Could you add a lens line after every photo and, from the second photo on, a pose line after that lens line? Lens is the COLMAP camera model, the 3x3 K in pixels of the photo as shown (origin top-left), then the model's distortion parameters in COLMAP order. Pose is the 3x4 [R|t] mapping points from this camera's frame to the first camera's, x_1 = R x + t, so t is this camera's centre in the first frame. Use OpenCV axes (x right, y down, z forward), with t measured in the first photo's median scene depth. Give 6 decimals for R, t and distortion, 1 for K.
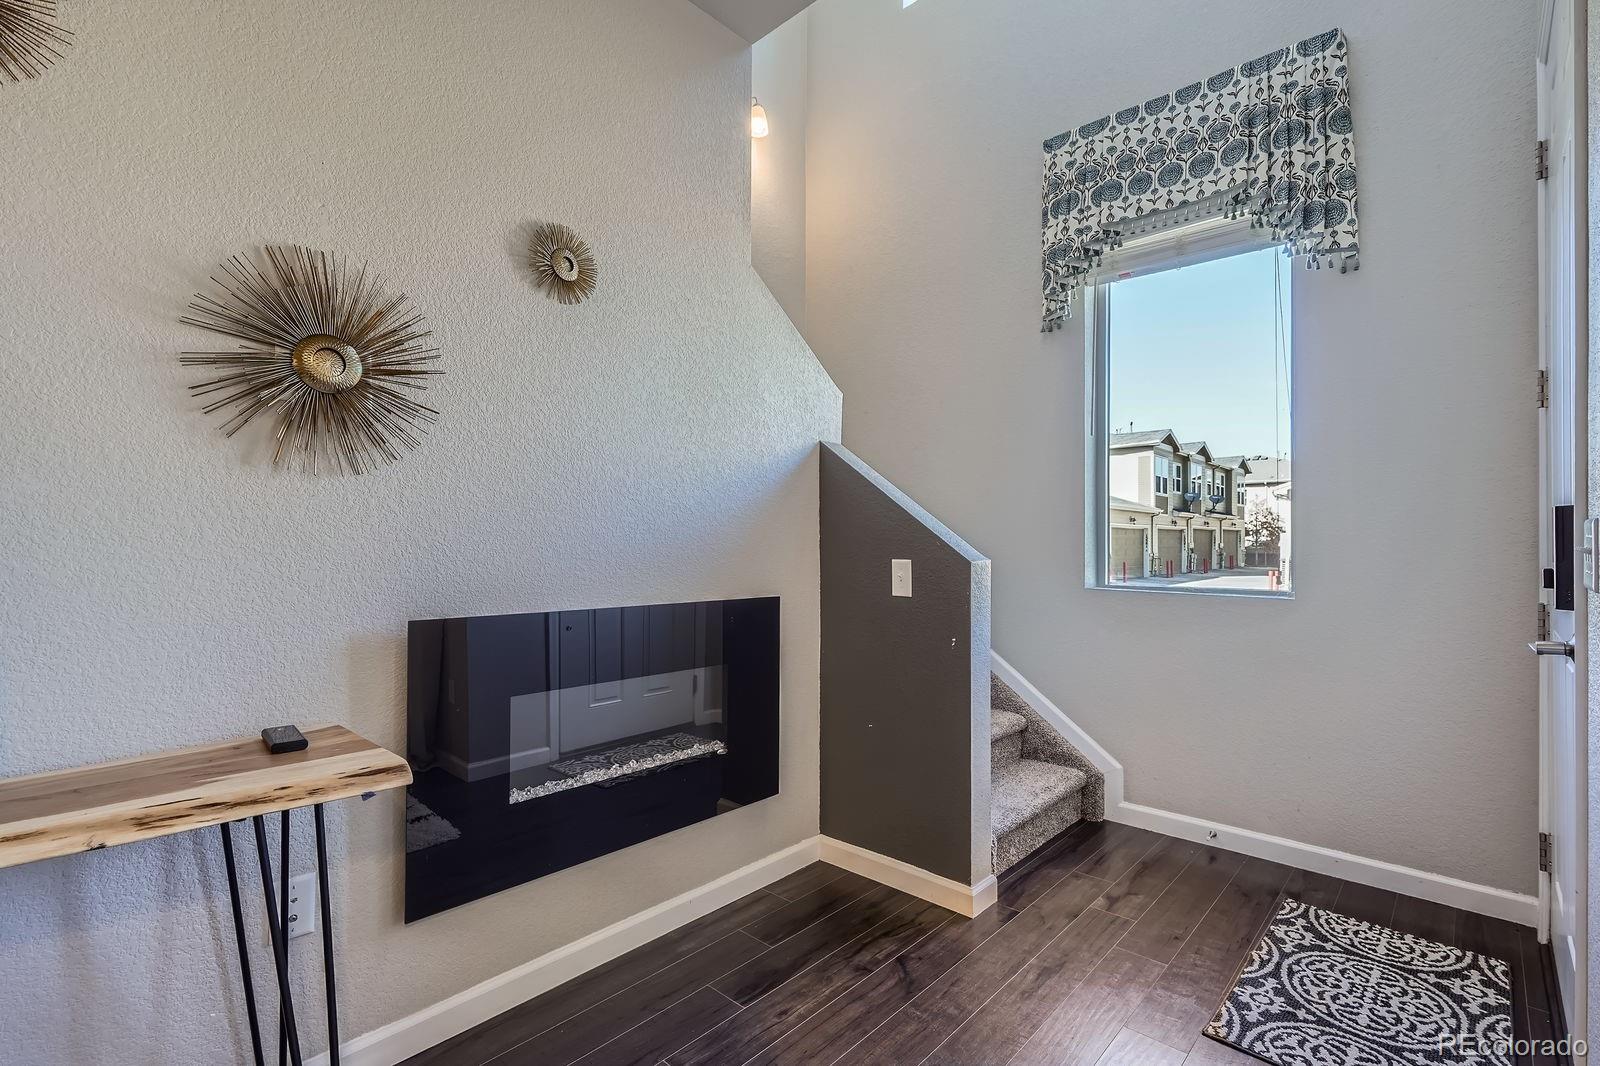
lens RADIAL K [[734.2, 0, 802.3], [0, 734.2, 540.9], [0, 0, 1]] dist [0.002852, -0.001653]
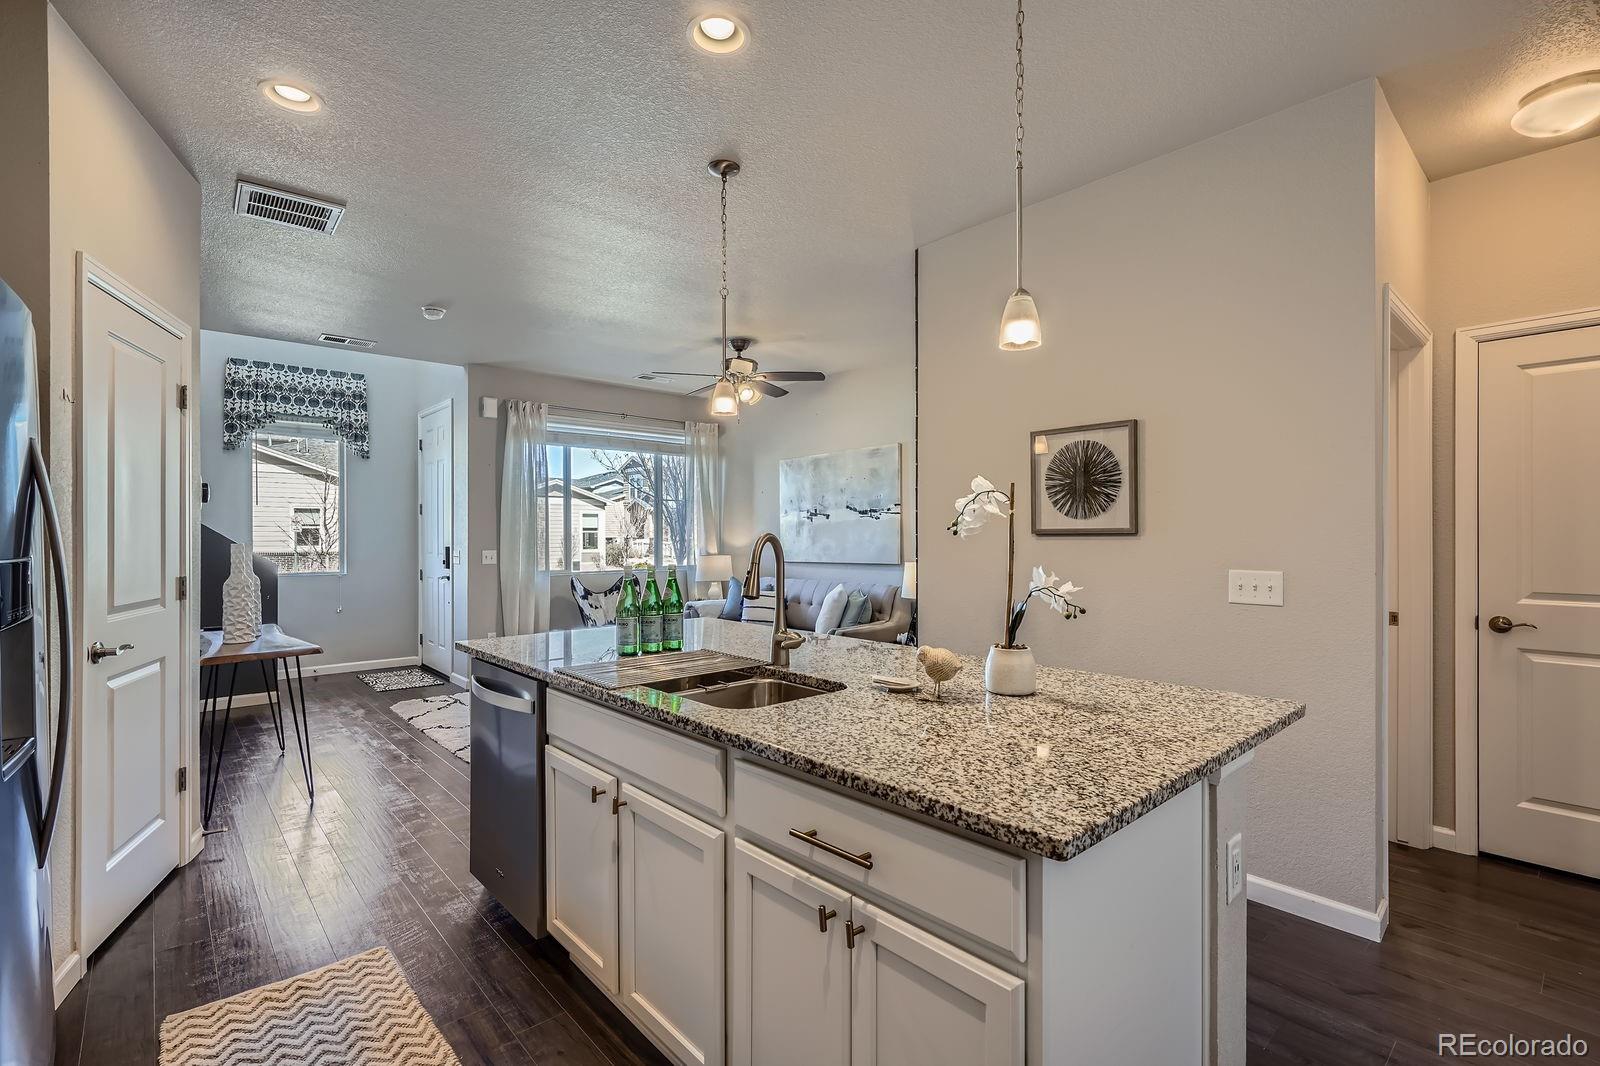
lens RADIAL K [[734.2, 0, 797.9], [0, 734.2, 534.7], [0, 0, 1]] dist [0.002852, -0.001653]
pose [[0.101249, -0.001104, 0.994860, -1.824869], [-0.003657, 0.999992, 0.001482, -0.074594], [-0.994854, -0.003789, 0.101245, -0.914804]]
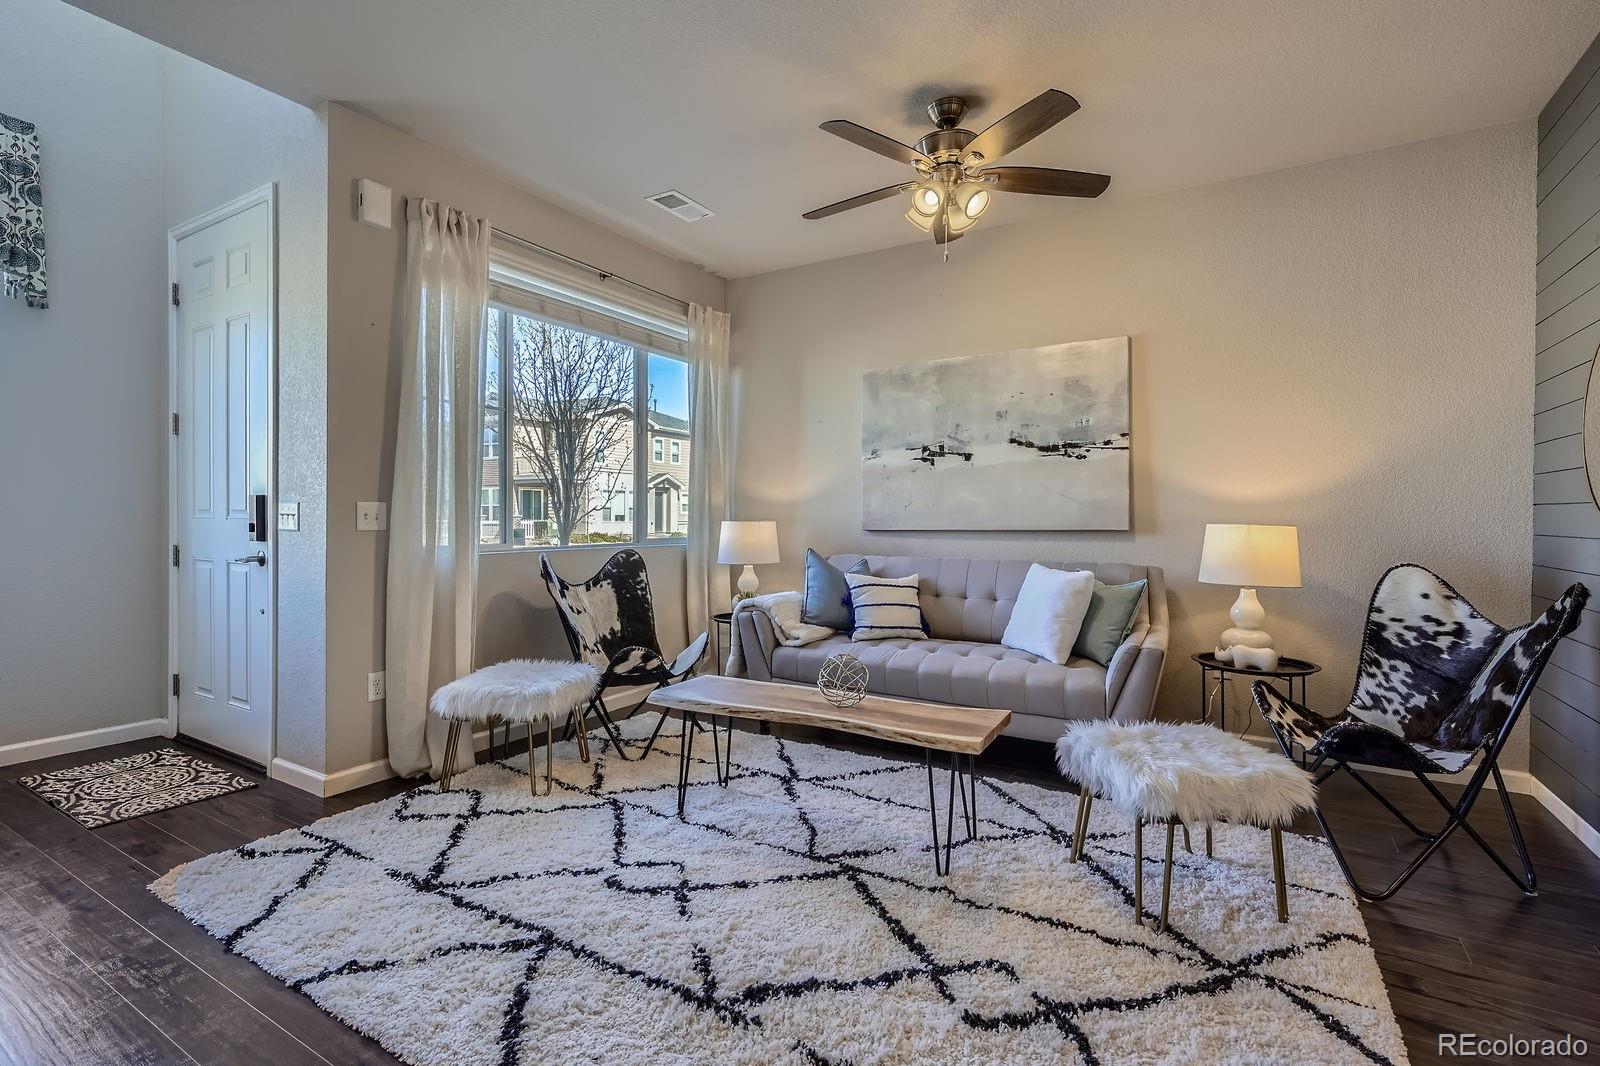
lens RADIAL K [[734.2, 0, 800.4], [0, 734.2, 522.0], [0, 0, 1]] dist [0.002852, -0.001653]
pose [[-0.204350, -0.008514, 0.978861, -0.806050], [-0.010338, 0.999925, 0.006539, 0.001402], [-0.978843, -0.008783, -0.204423, -0.088200]]
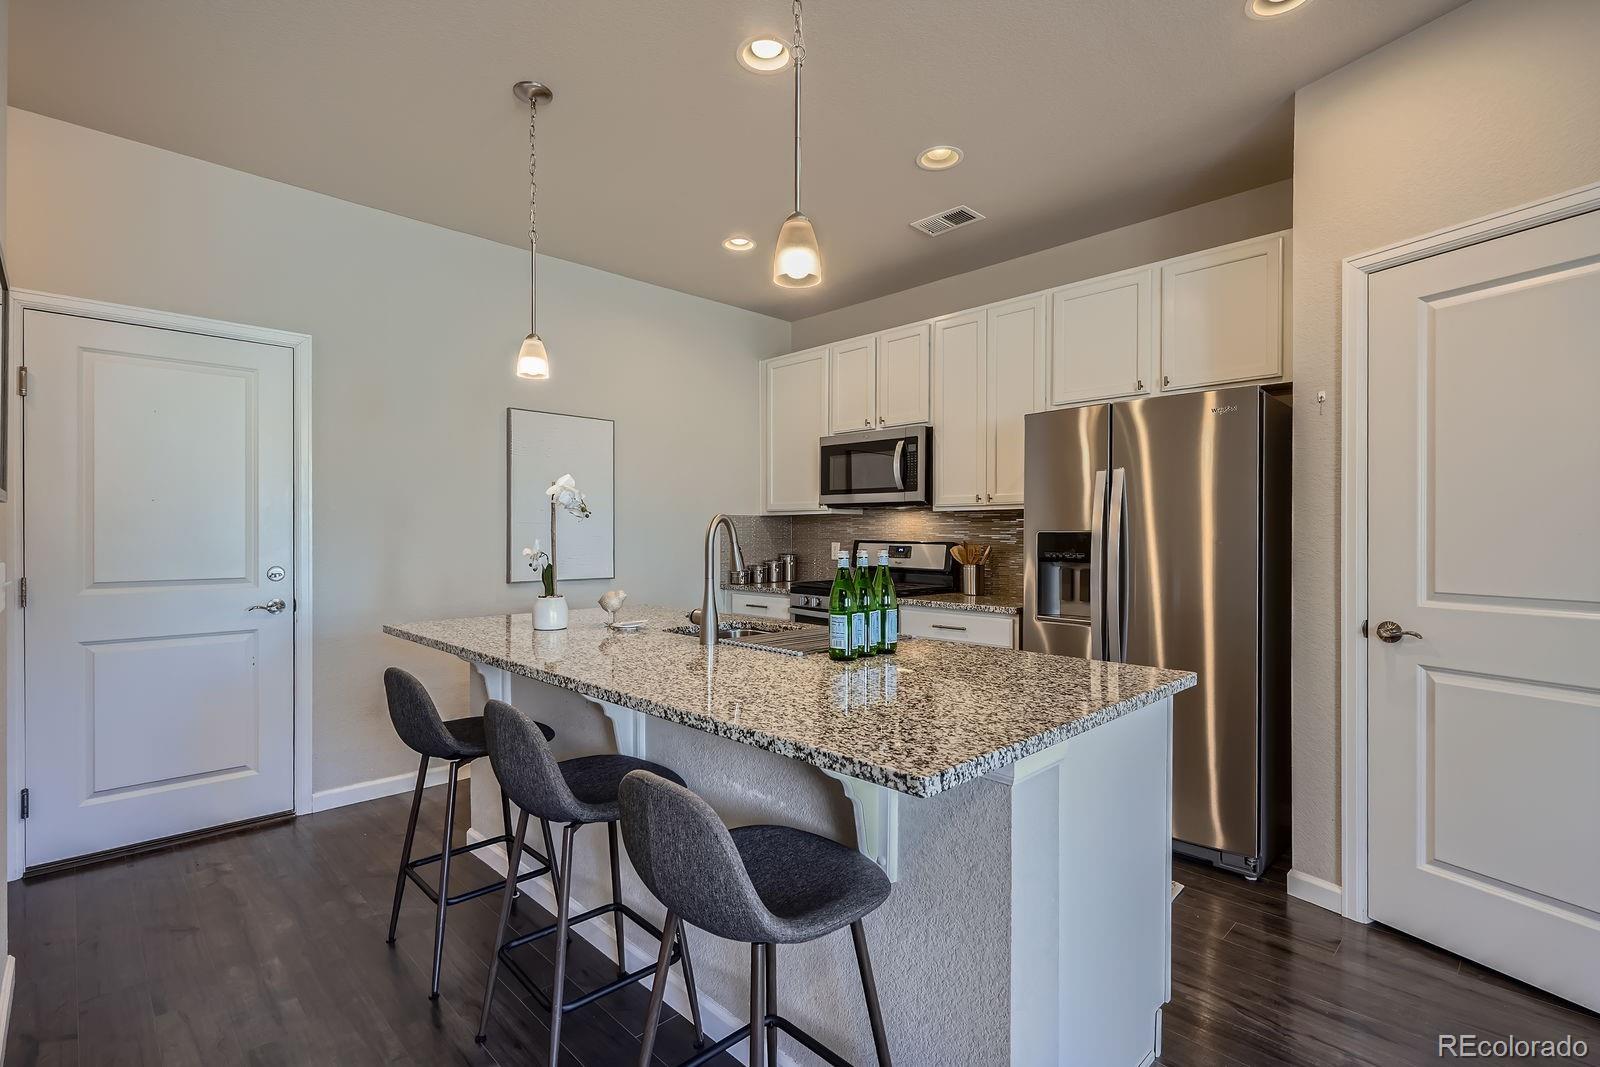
lens RADIAL K [[734.2, 0, 790.0], [0, 734.2, 535.8], [0, 0, 1]] dist [0.002852, -0.001653]
pose [[-0.060719, 0.001341, -0.998154, -0.135433], [0.002965, 0.999995, 0.001163, -0.049264], [0.998150, -0.002889, -0.060723, -0.660552]]
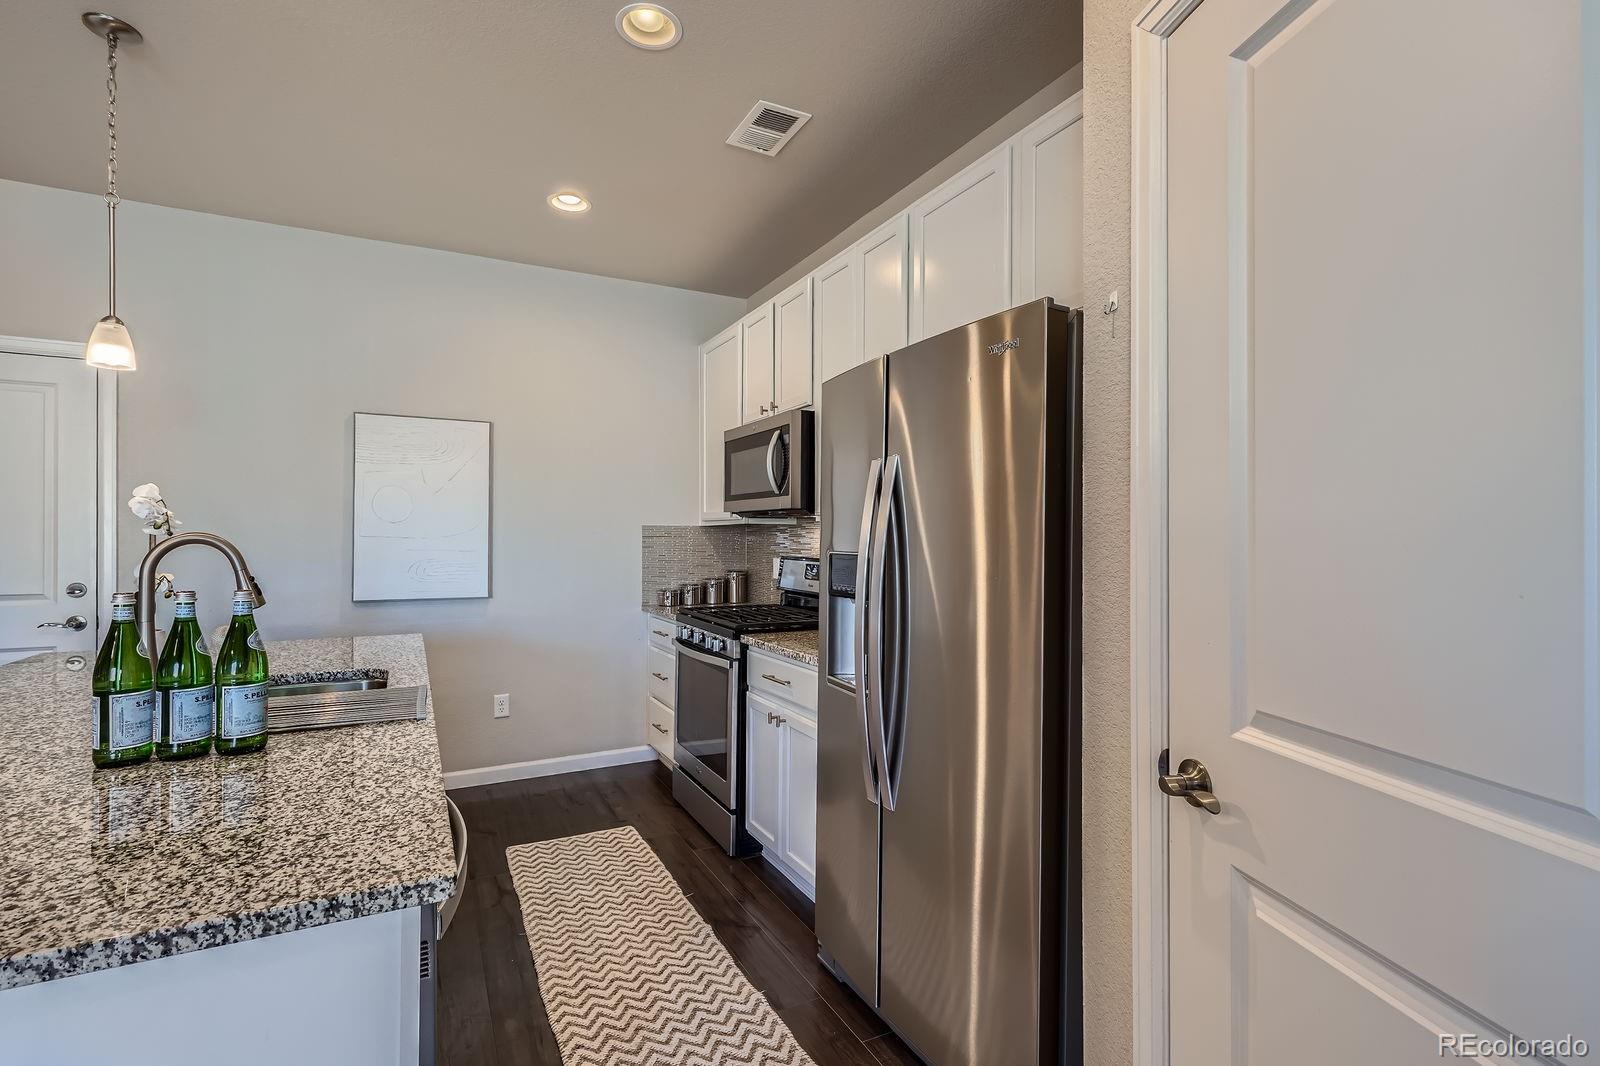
lens RADIAL K [[734.2, 0, 791.9], [0, 734.2, 534.9], [0, 0, 1]] dist [0.002852, -0.001653]
pose [[-0.342656, -0.006405, -0.939439, -0.582690], [0.001780, 0.999971, -0.007467, -0.067038], [0.939459, -0.004230, -0.342634, -0.076187]]
